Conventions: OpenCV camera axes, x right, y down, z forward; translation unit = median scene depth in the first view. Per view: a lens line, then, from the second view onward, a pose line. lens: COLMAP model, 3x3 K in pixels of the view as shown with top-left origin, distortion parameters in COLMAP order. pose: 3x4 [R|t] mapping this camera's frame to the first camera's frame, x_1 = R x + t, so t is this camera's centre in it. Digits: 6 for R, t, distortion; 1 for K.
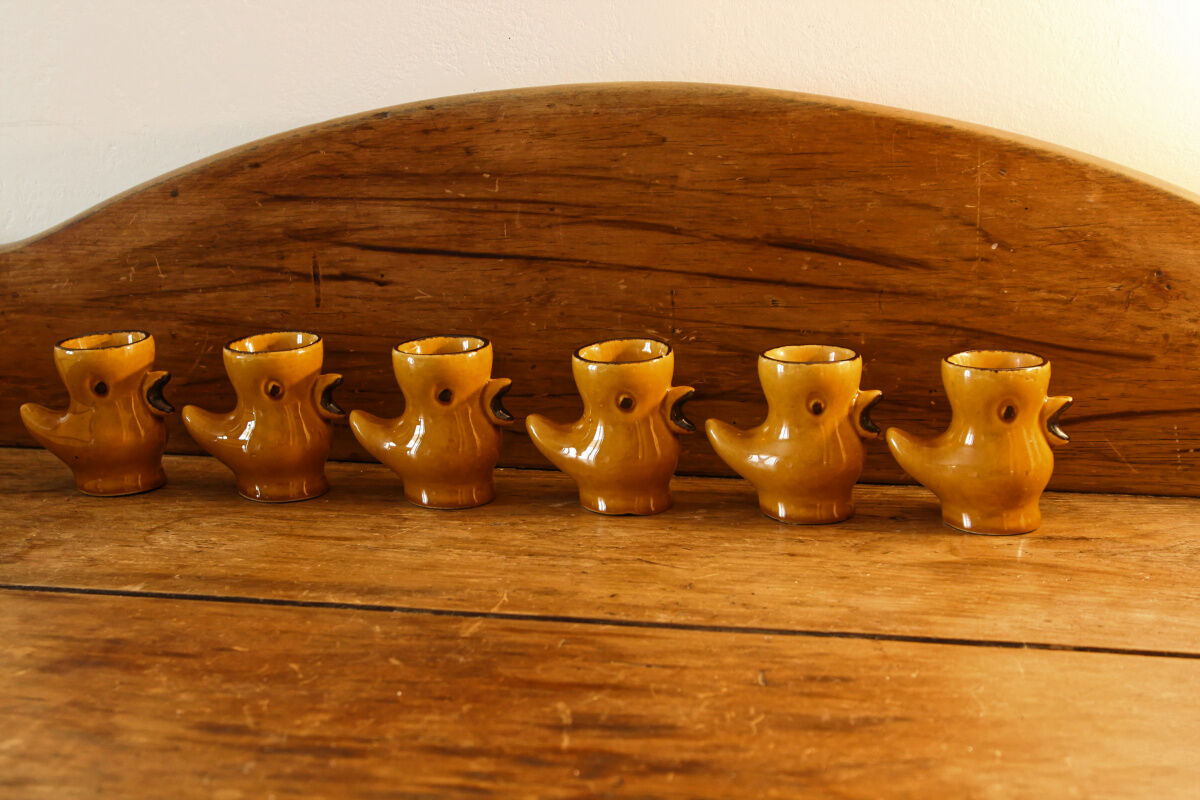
lens RADIAL K [[1734.2, 0, 600.0], [0, 1734.2, 400.0], [0, 0, 1]] dist [0.011246, 0.029297]
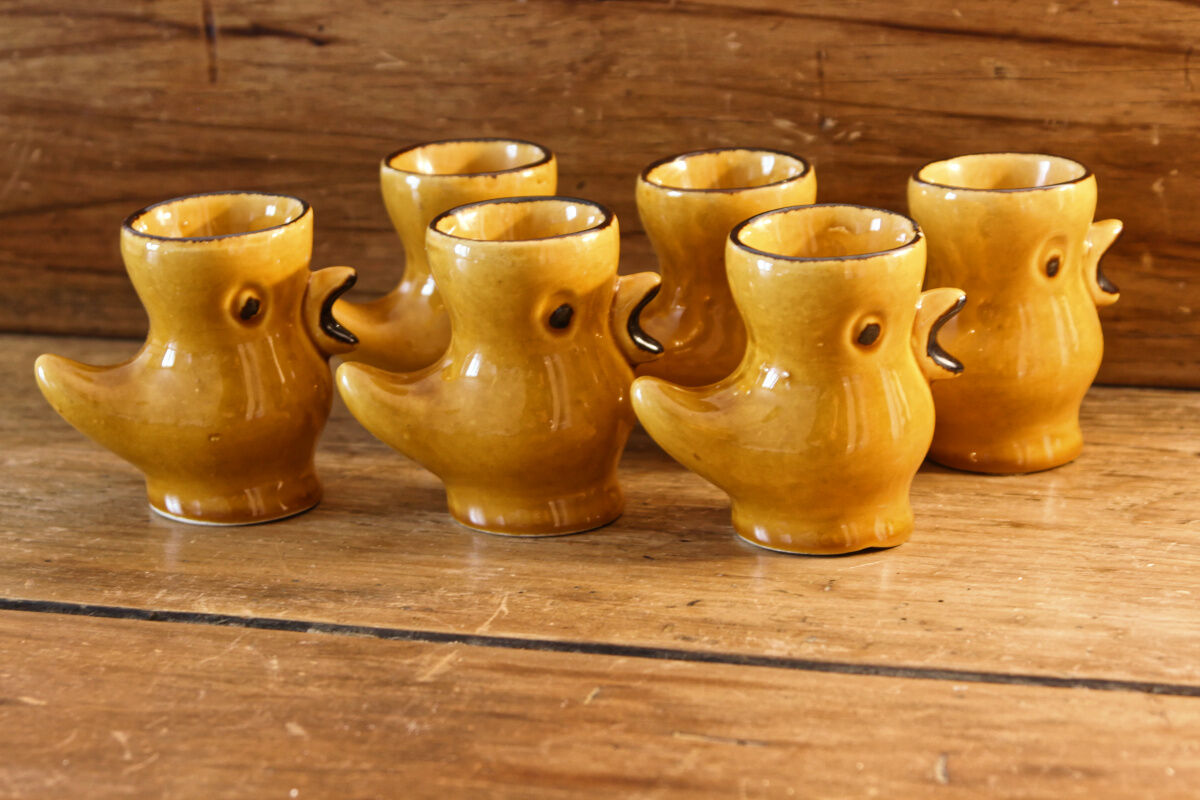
lens RADIAL K [[2741.5, 0, 600.0], [0, 2741.5, 400.0], [0, 0, 1]] dist [0.007449, 0.266299]
pose [[0.997763, 0.000751, -0.066846, 0.034741], [0.004383, 0.997050, 0.076627, -0.021151], [0.066707, -0.076748, 0.994817, 0.102176]]
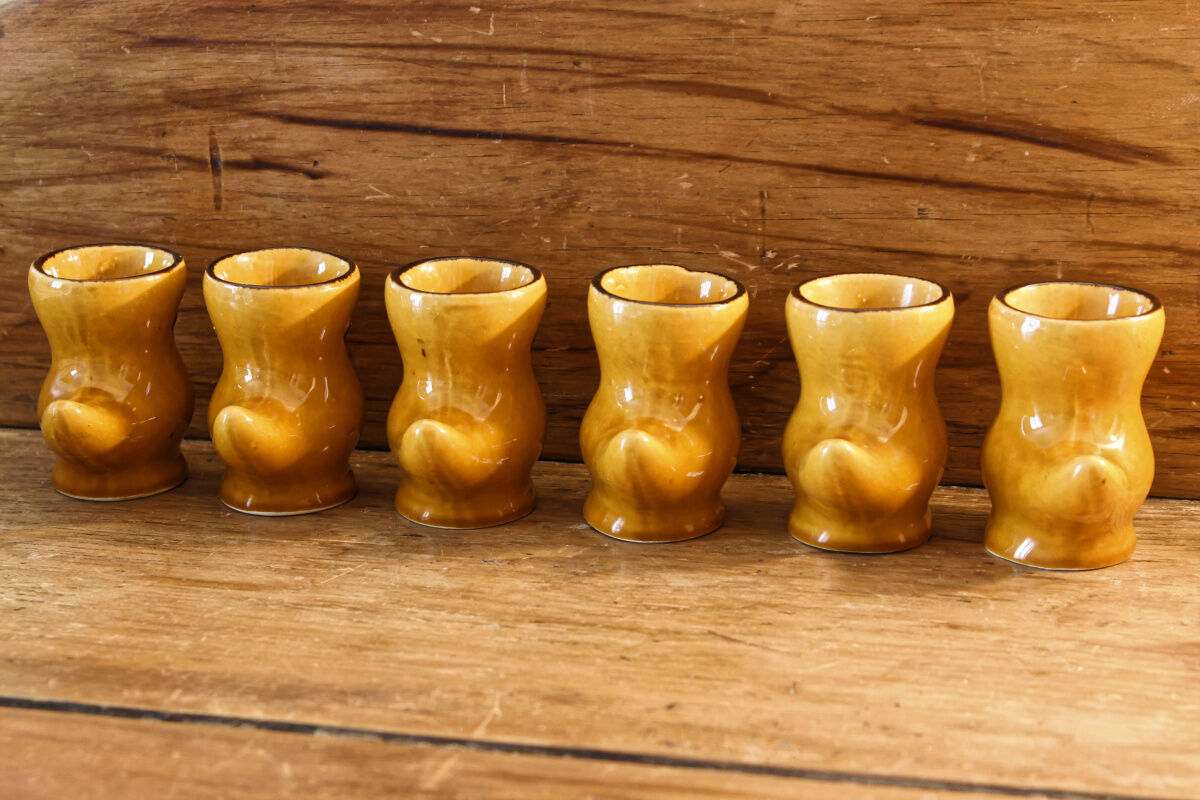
lens RADIAL K [[2172.9, 0, 602.3], [0, 2172.9, 407.7], [0, 0, 1]] dist [0.009330, 0.062112]
pose [[0.999848, 0.008143, -0.015434, -0.005521], [-0.007107, 0.997791, 0.066046, -0.041696], [0.015937, -0.065926, 0.997697, 0.218288]]
